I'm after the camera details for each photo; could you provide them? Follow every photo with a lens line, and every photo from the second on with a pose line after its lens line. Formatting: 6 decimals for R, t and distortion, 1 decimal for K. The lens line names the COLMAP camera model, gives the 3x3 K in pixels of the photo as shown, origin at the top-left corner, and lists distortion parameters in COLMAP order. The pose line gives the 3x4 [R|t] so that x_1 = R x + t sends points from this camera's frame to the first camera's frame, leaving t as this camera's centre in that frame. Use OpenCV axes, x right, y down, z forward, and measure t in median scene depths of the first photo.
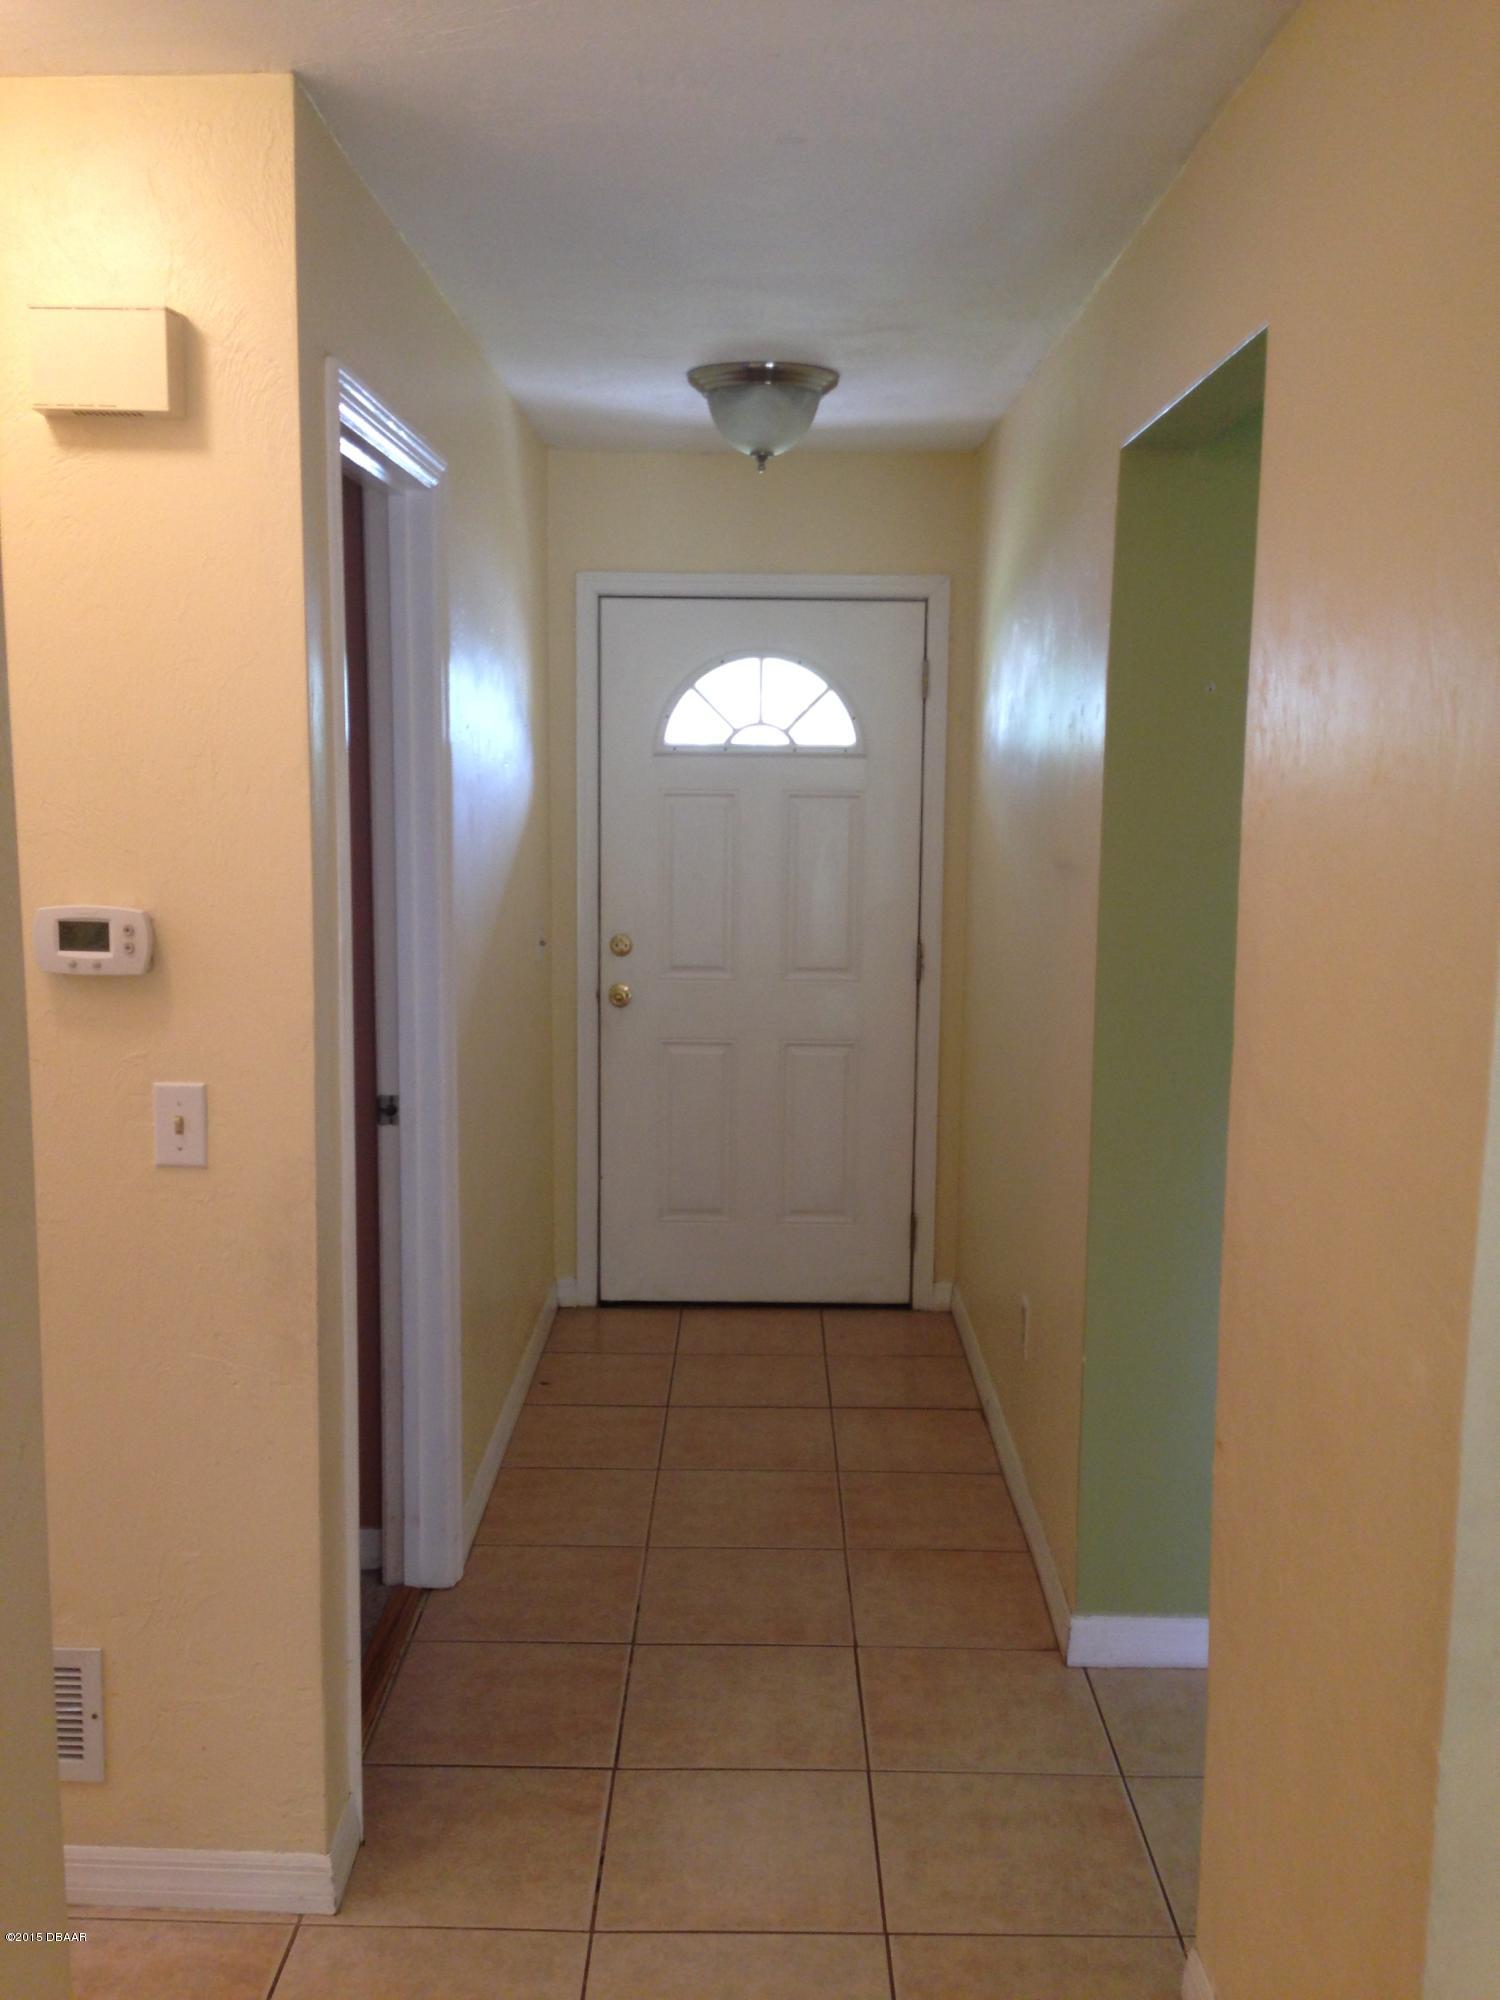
lens RADIAL K [[1842.2, 0, 750.0], [0, 1842.2, 1000.0], [0, 0, 1]] dist [0.000912, 0.000803]
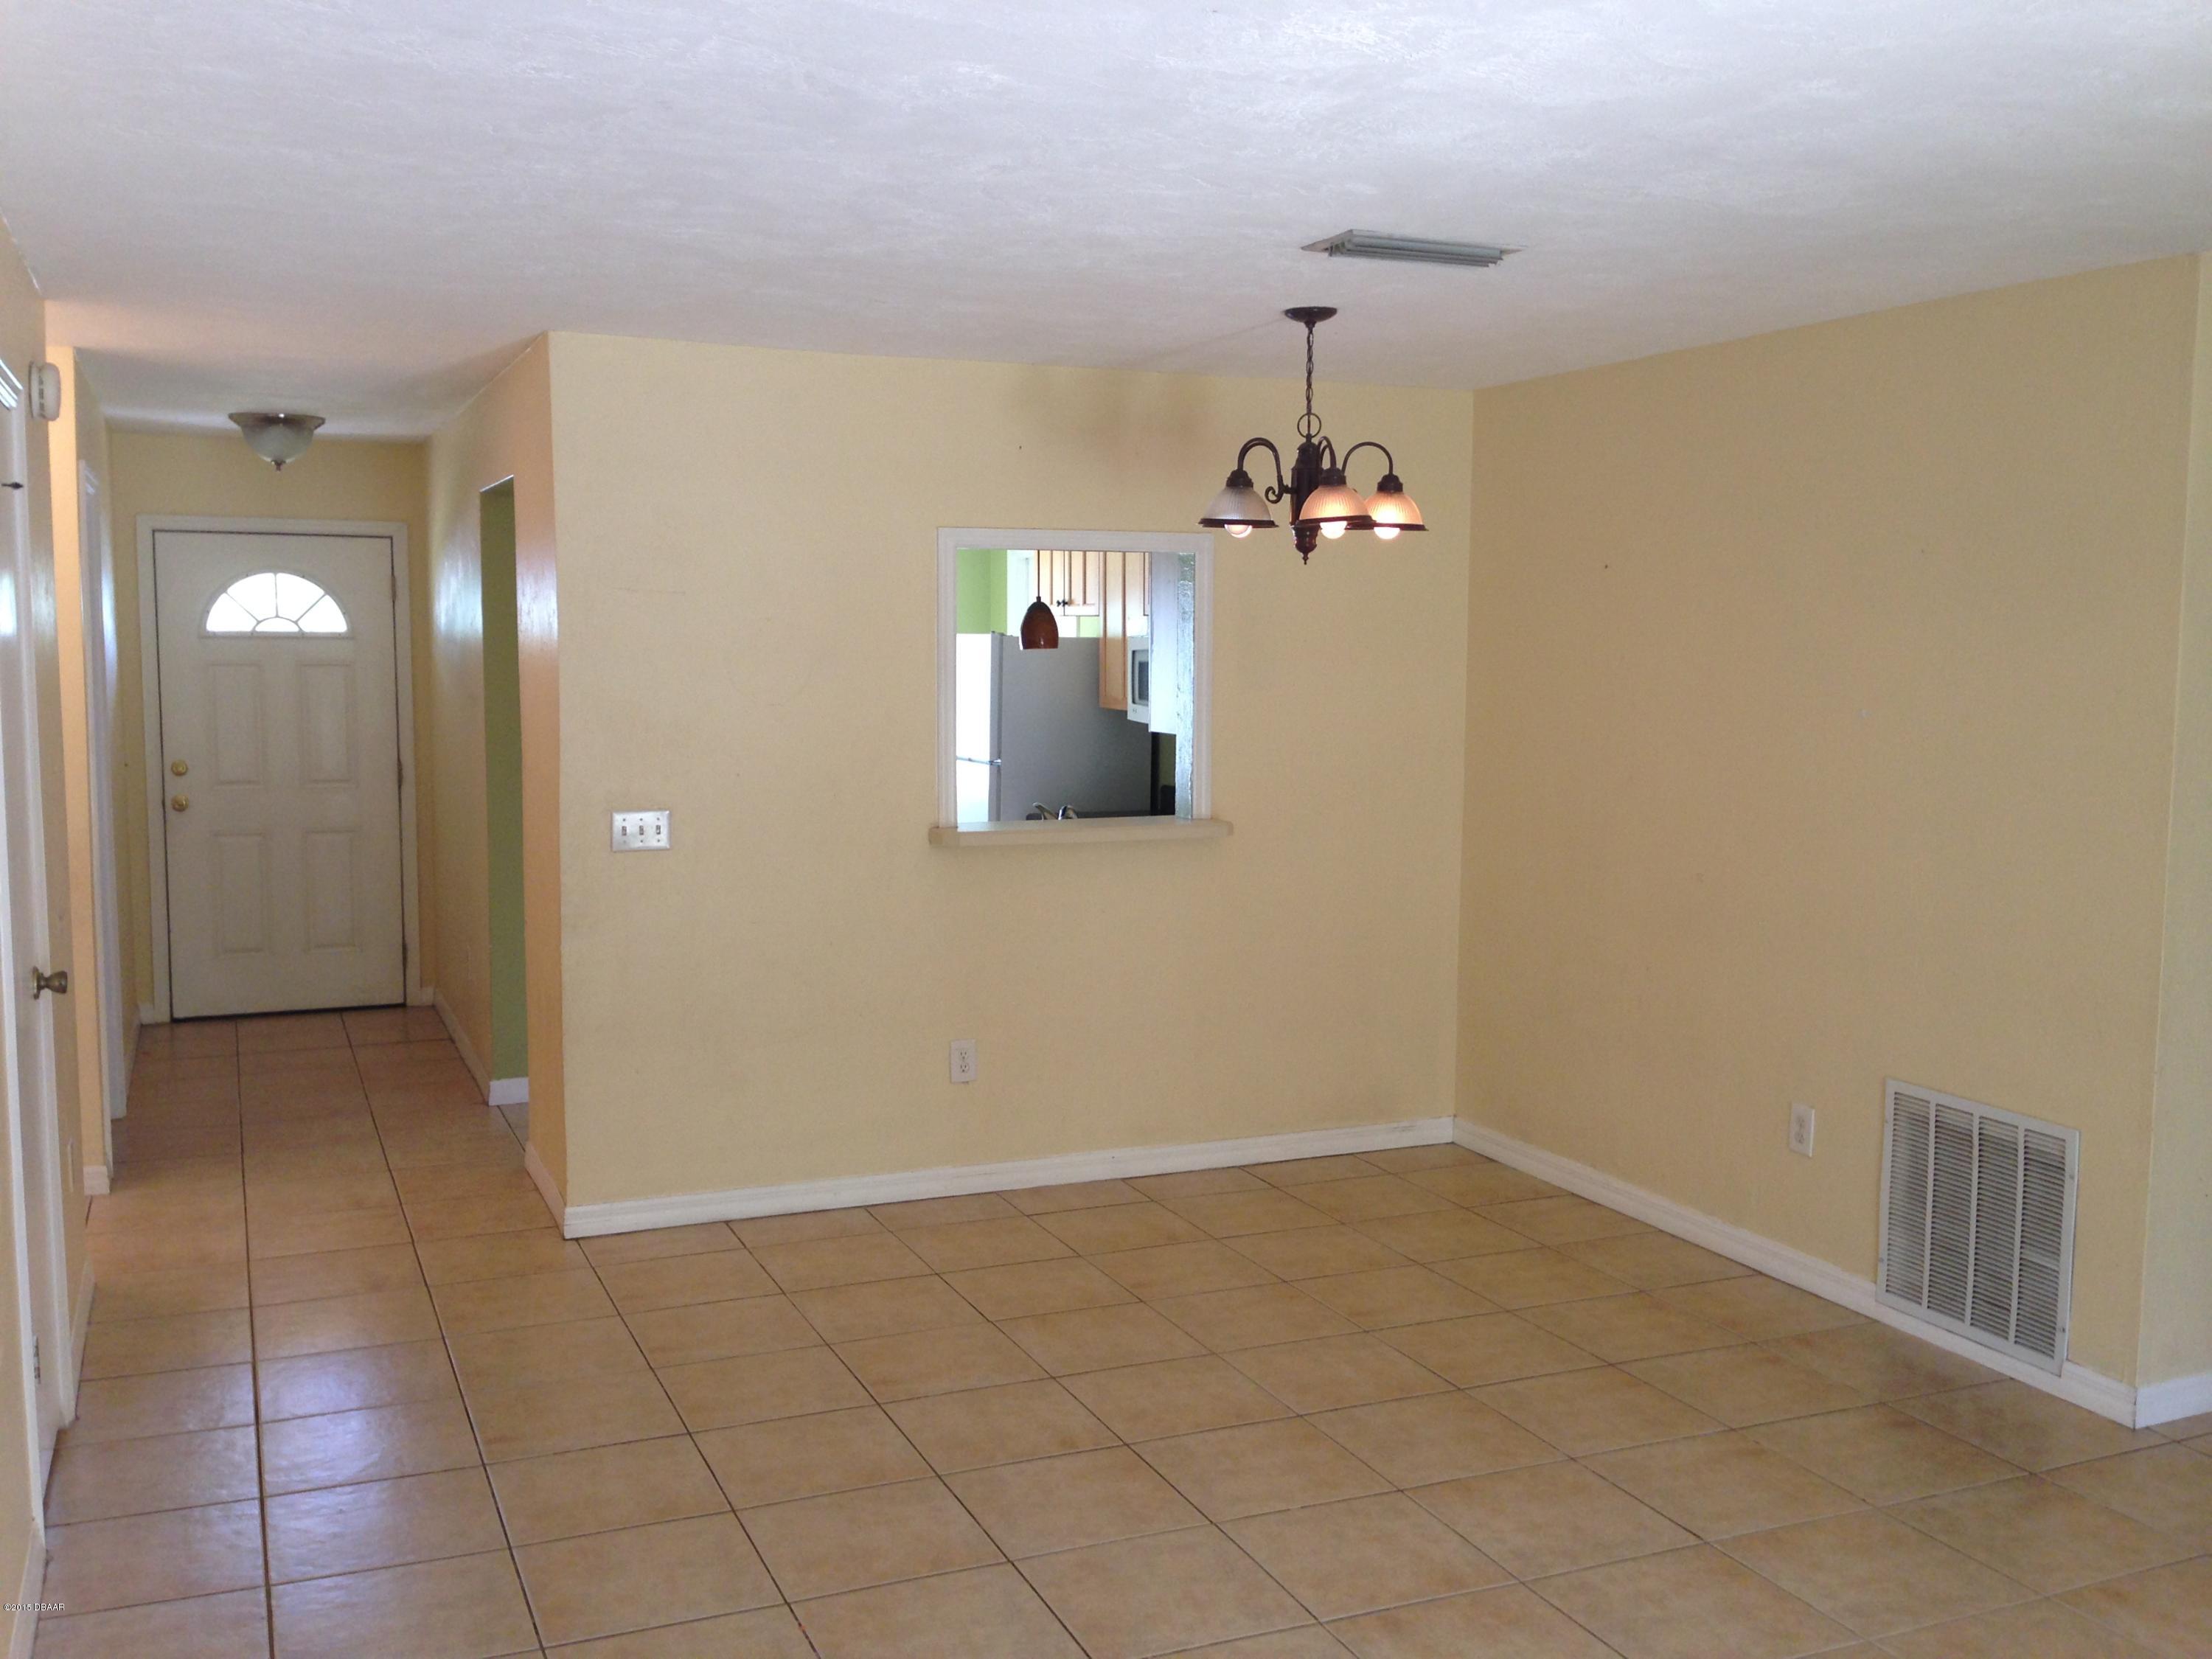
lens RADIAL K [[1973.5, 0, 1106.0], [0, 1973.5, 829.5], [0, 0, 1]] dist [0.048521, -0.009149]
pose [[0.912006, -0.044287, 0.407779, -0.046642], [0.058699, 0.998013, -0.022892, 0.097288], [-0.405955, 0.044814, 0.912794, -0.732003]]
